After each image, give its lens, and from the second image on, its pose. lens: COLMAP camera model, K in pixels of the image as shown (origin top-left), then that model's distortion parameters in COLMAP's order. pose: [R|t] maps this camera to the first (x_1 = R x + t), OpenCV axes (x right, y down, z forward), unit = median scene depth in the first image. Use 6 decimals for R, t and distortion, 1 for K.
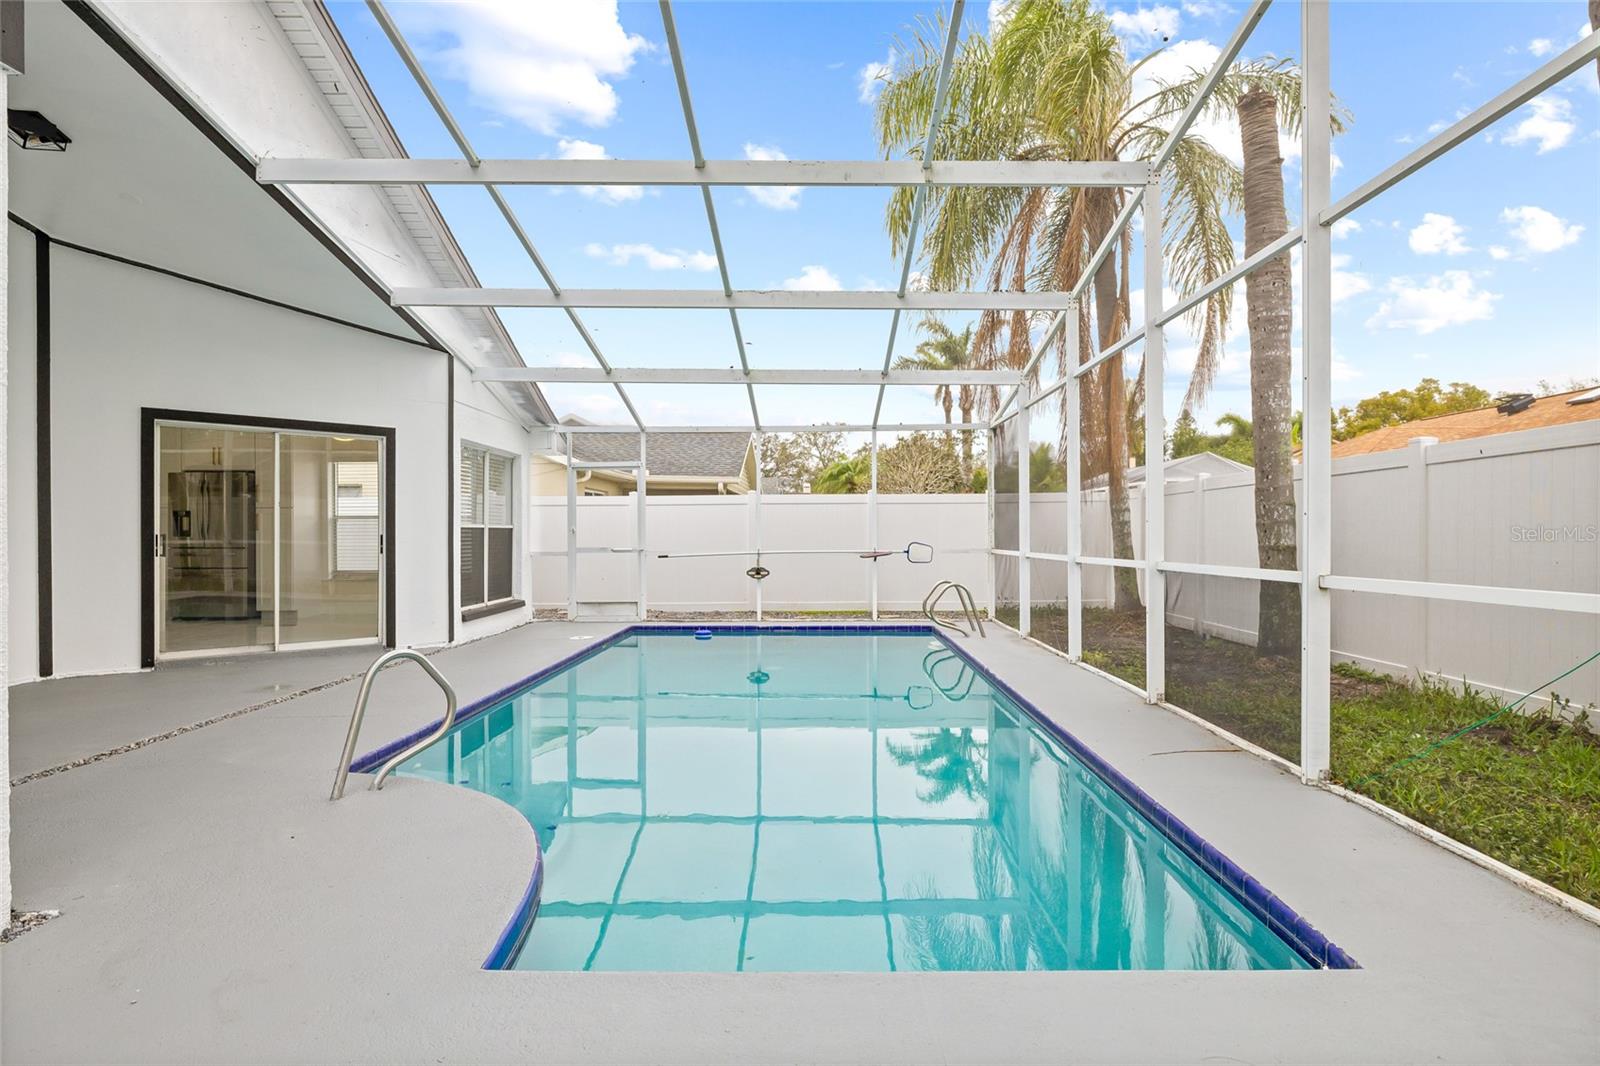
lens RADIAL K [[887.6, 0, 799.0], [0, 887.6, 533.7], [0, 0, 1]] dist [0.015907, -0.001249]
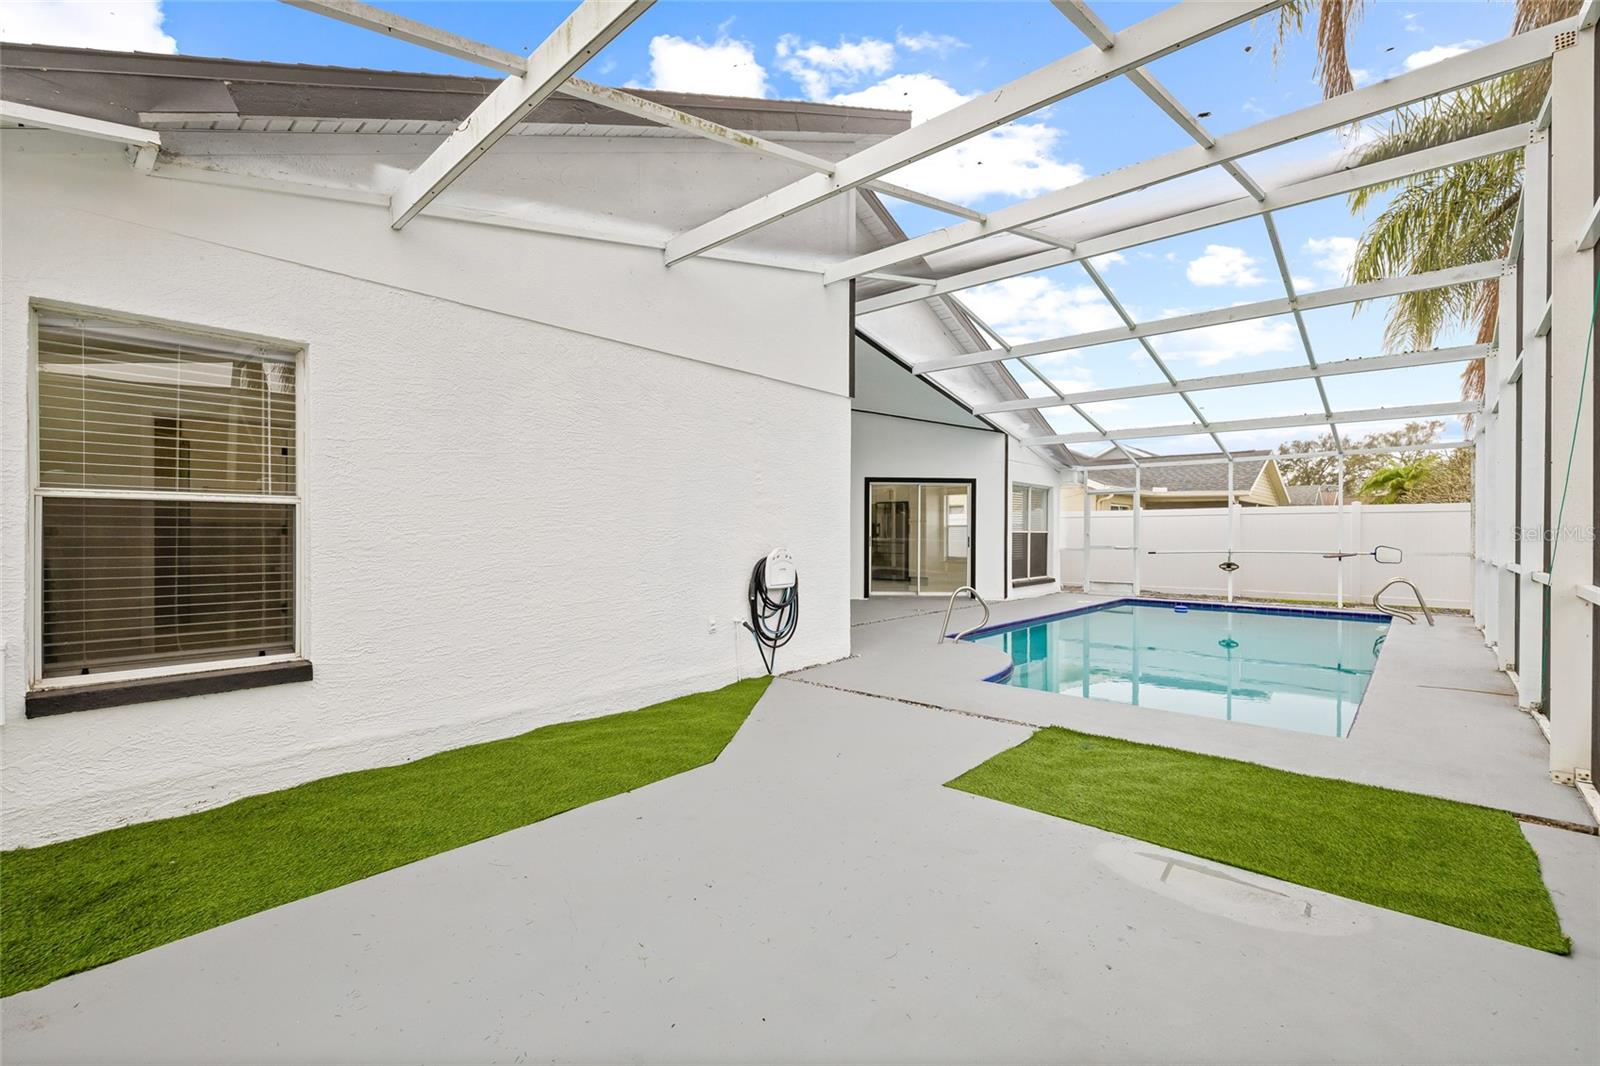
lens RADIAL K [[690.3, 0, 793.9], [0, 690.3, 534.7], [0, 0, 1]] dist [0.004665, 0.000099]
pose [[0.761010, 0.006966, -0.648702, 0.136924], [-0.006298, 0.999975, 0.003349, -0.004211], [0.648709, 0.001536, 0.761035, -0.240879]]
